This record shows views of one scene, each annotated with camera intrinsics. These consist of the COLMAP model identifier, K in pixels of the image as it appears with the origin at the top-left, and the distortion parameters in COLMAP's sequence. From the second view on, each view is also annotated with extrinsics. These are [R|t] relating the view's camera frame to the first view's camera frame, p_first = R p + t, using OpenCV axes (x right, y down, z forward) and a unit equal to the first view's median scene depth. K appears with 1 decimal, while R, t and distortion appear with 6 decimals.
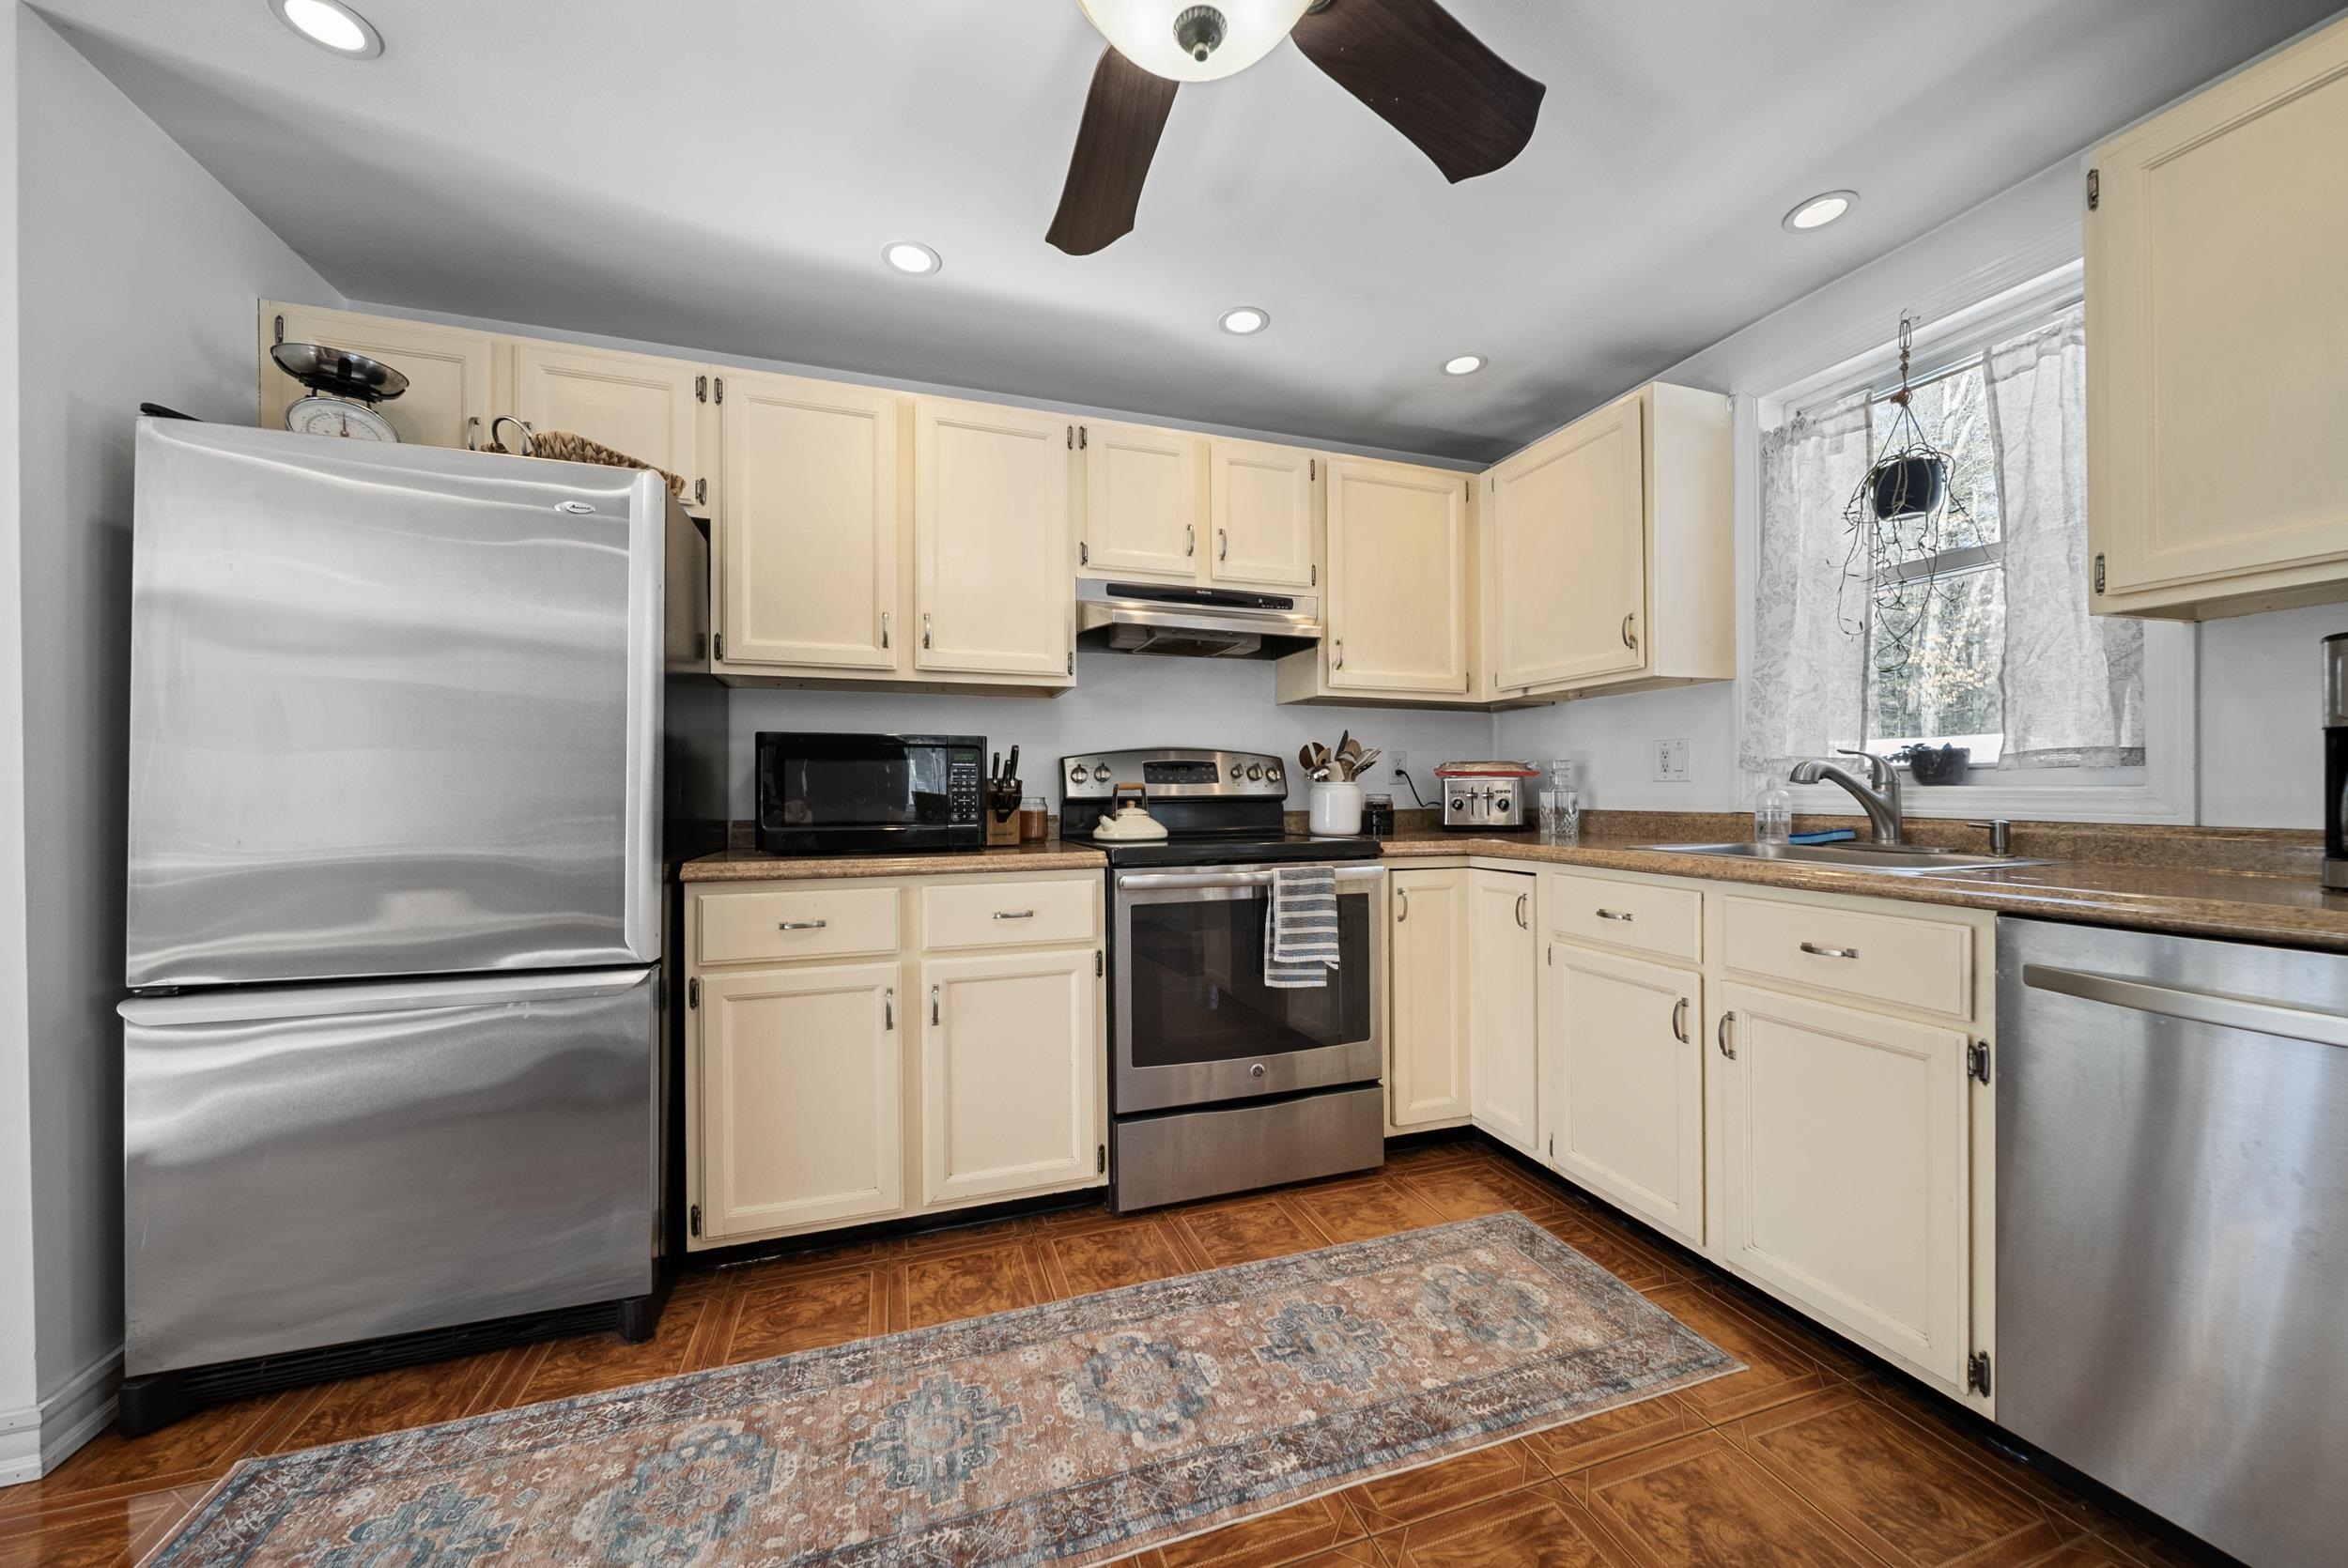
lens RADIAL K [[850.2, 0, 1168.8], [0, 850.2, 788.6], [0, 0, 1]] dist [-0.001621, -0.000535]
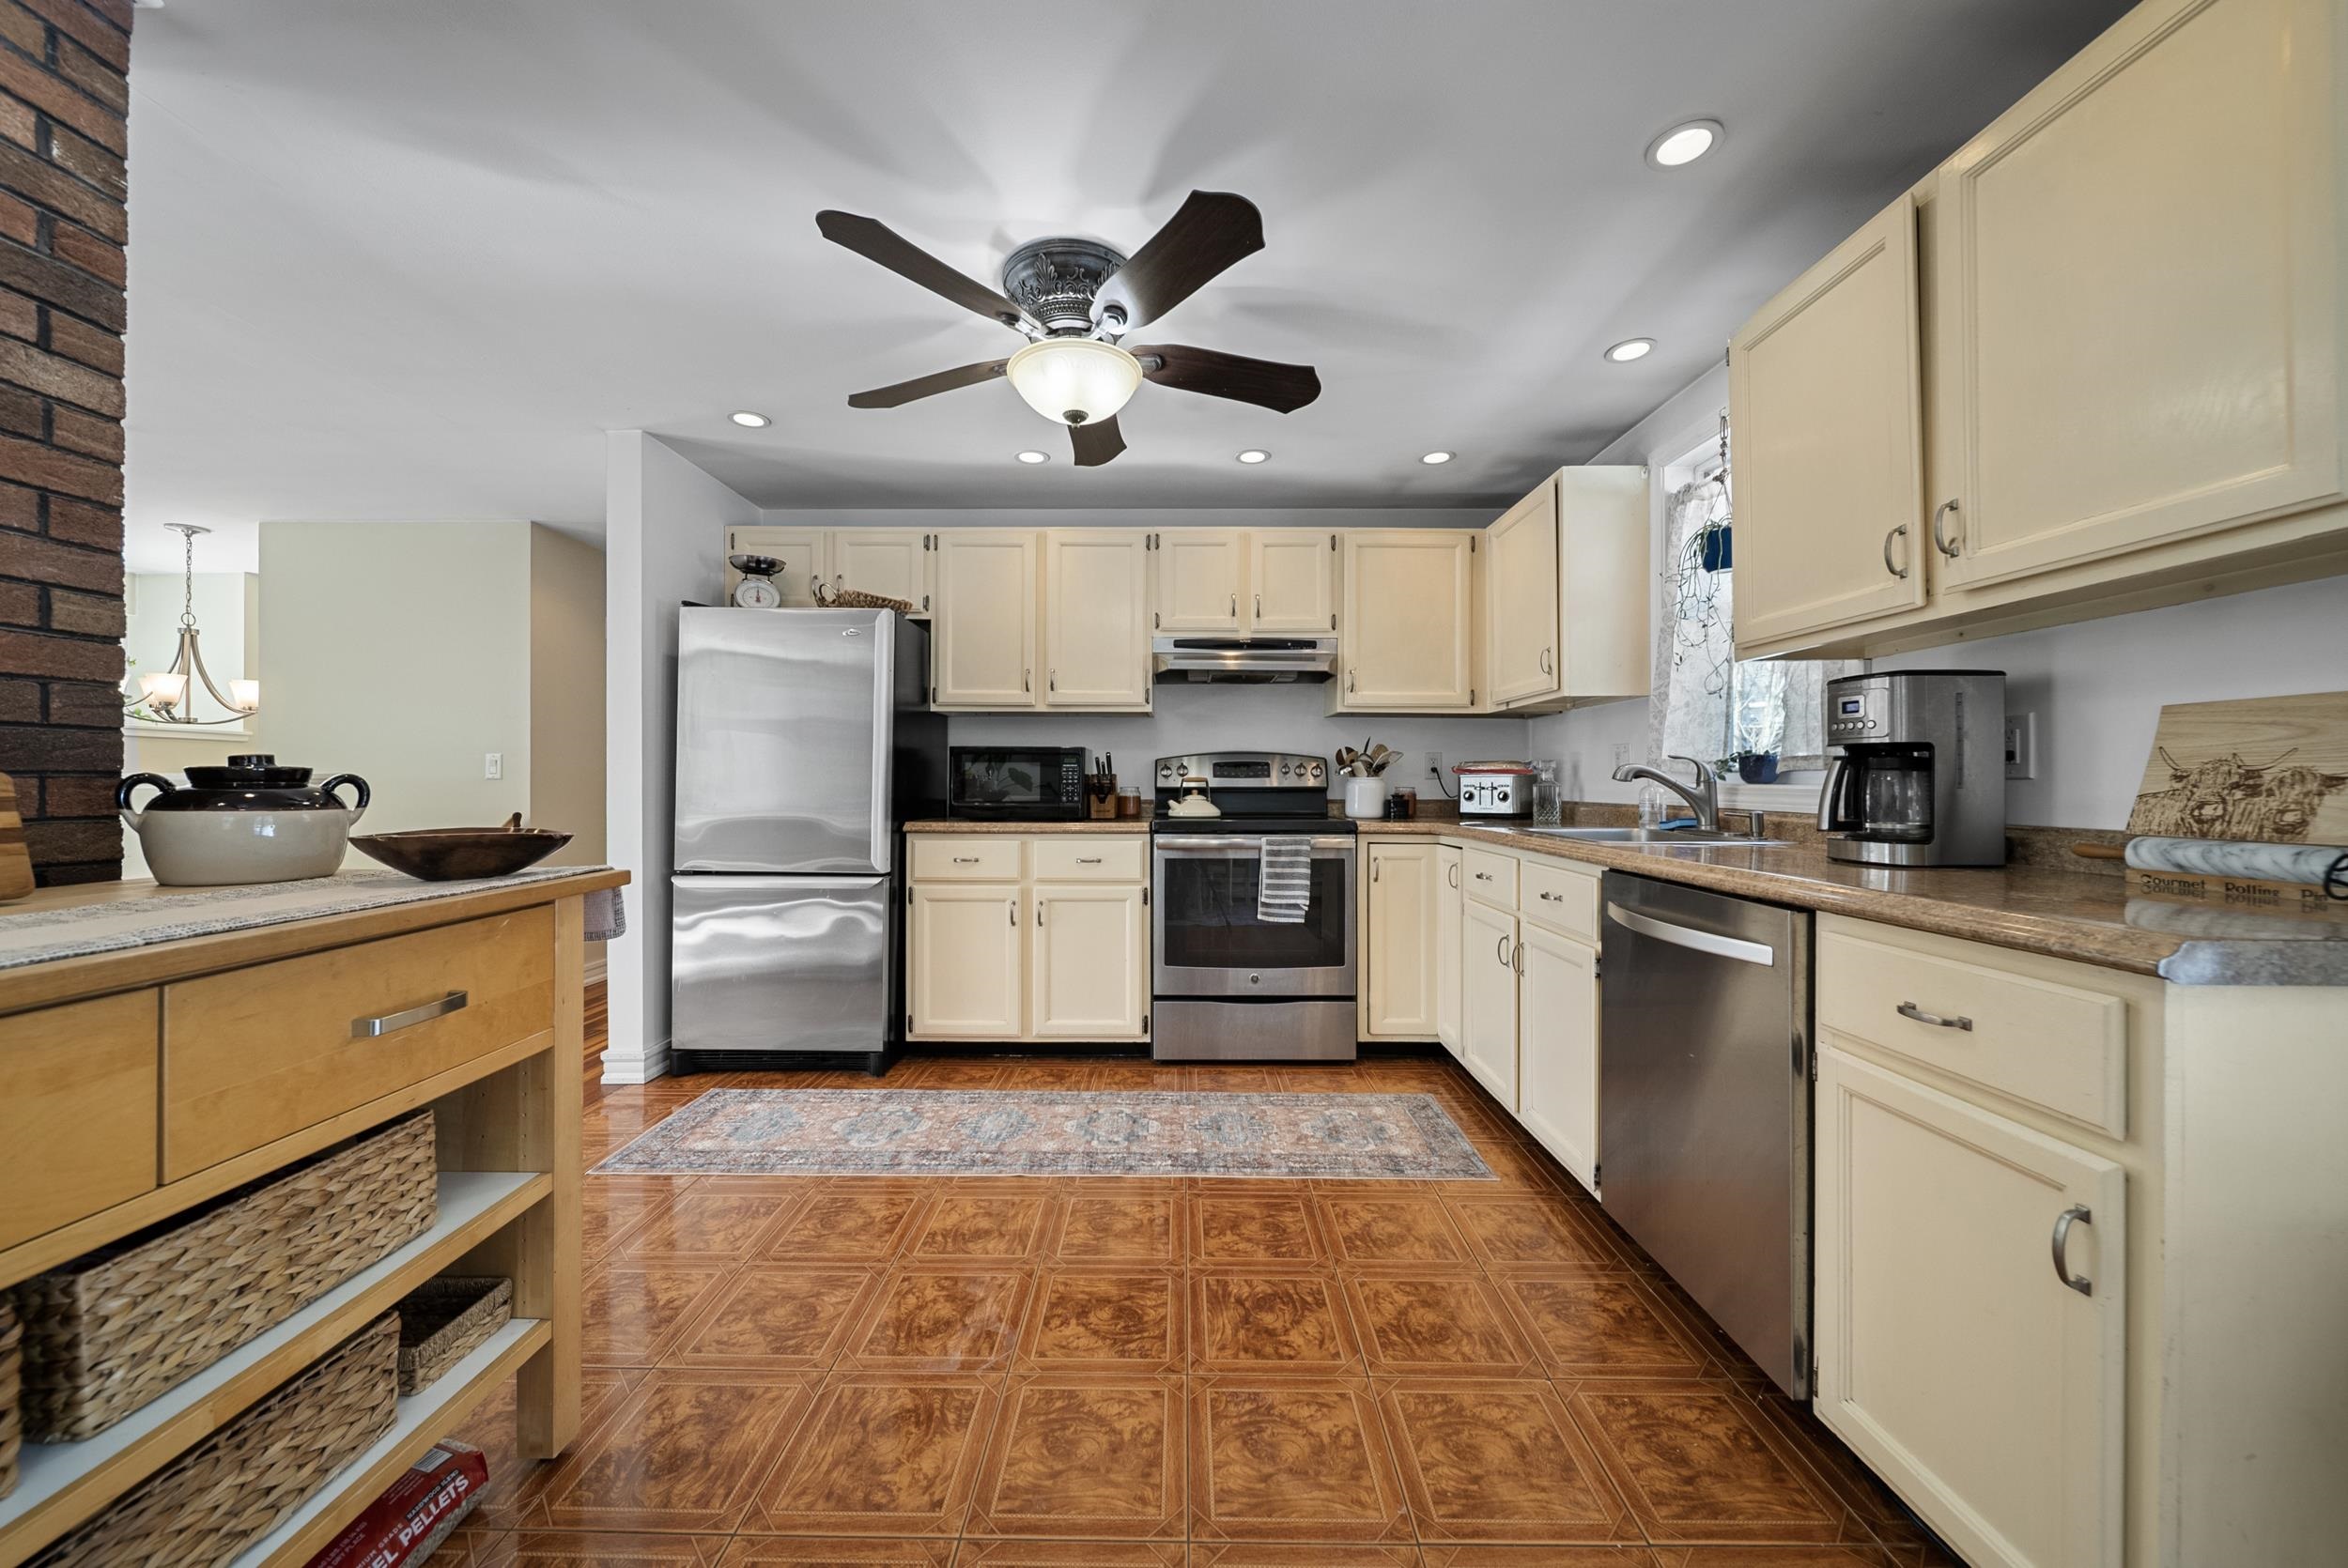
lens RADIAL K [[843.2, 0, 1160.0], [0, 843.2, 774.6], [0, 0, 1]] dist [-0.001297, -0.000338]
pose [[0.942054, 0.004051, -0.335438, 0.442109], [-0.006093, 0.999969, -0.005035, -0.004817], [0.335407, 0.006787, 0.942049, -0.411374]]
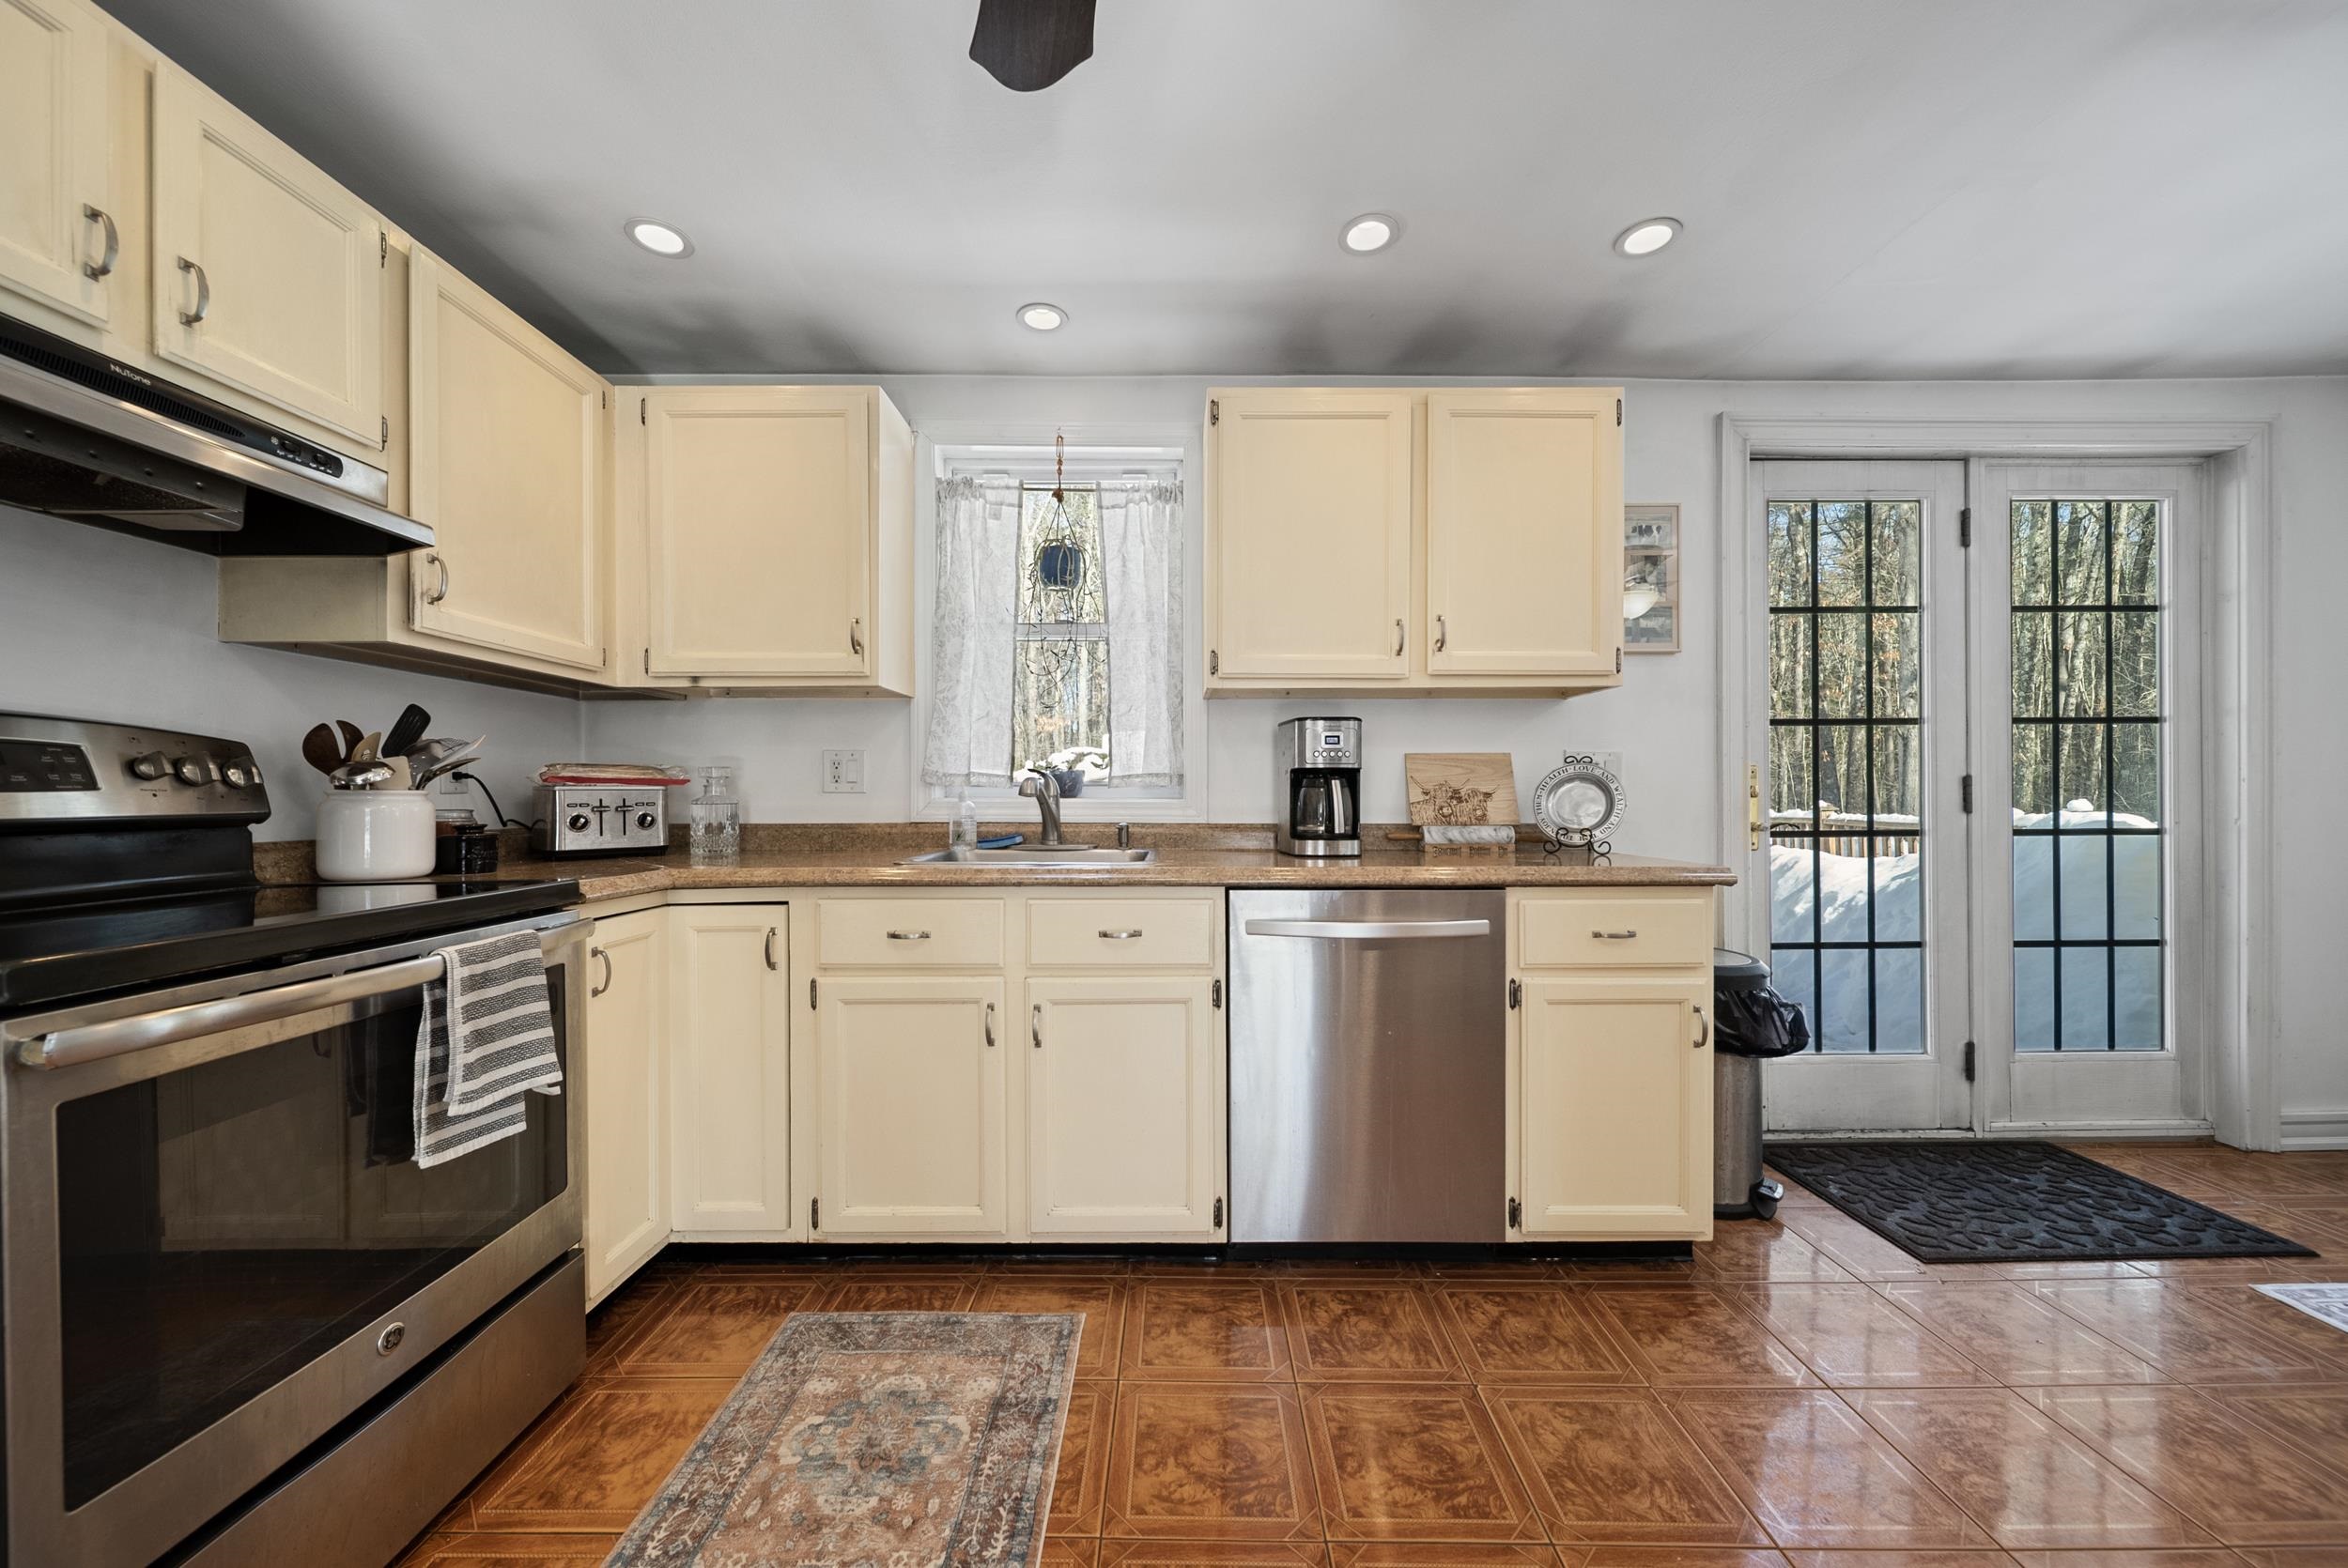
lens RADIAL K [[835.6, 0, 1183.9], [0, 835.6, 789.6], [0, 0, 1]] dist [-0.001537, -0.000519]
pose [[0.312869, 0.008474, 0.949758, -0.242522], [-0.001079, 0.999963, -0.008567, -0.004848], [-0.949796, 0.001656, 0.312867, 0.378036]]
